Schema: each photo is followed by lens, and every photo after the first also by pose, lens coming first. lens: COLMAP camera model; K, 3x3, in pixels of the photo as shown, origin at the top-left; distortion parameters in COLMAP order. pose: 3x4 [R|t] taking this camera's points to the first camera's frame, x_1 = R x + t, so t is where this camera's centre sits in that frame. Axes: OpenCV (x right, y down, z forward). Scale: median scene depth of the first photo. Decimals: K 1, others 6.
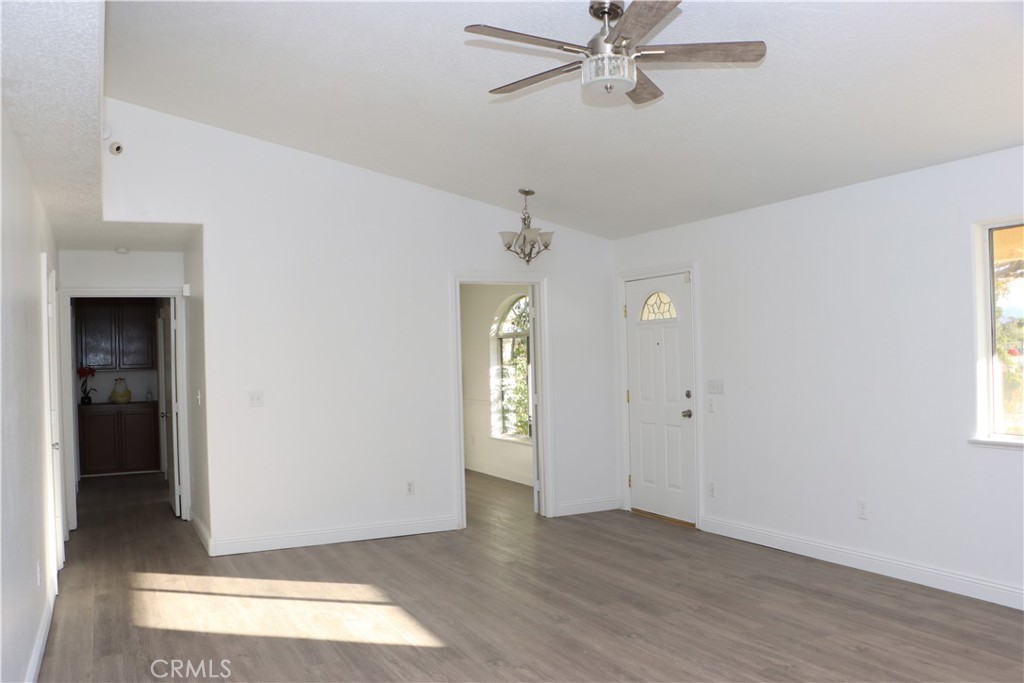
lens RADIAL K [[835.0, 0, 512.0], [0, 835.0, 341.5], [0, 0, 1]] dist [-0.182821, 0.149500]
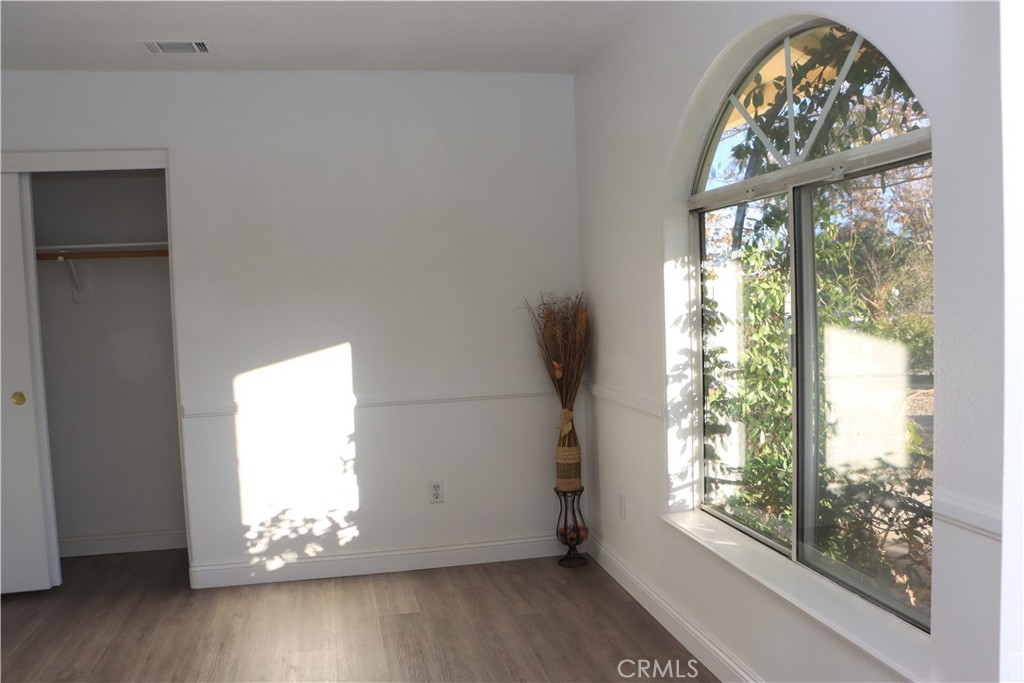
lens RADIAL K [[835.0, 0, 512.0], [0, 835.0, 341.5], [0, 0, 1]] dist [-0.182821, 0.149500]
pose [[0.971694, 0.003539, -0.236215, -0.008064], [0.015584, 0.996750, 0.079040, 0.020089], [0.235727, -0.080484, 0.968481, 0.677538]]
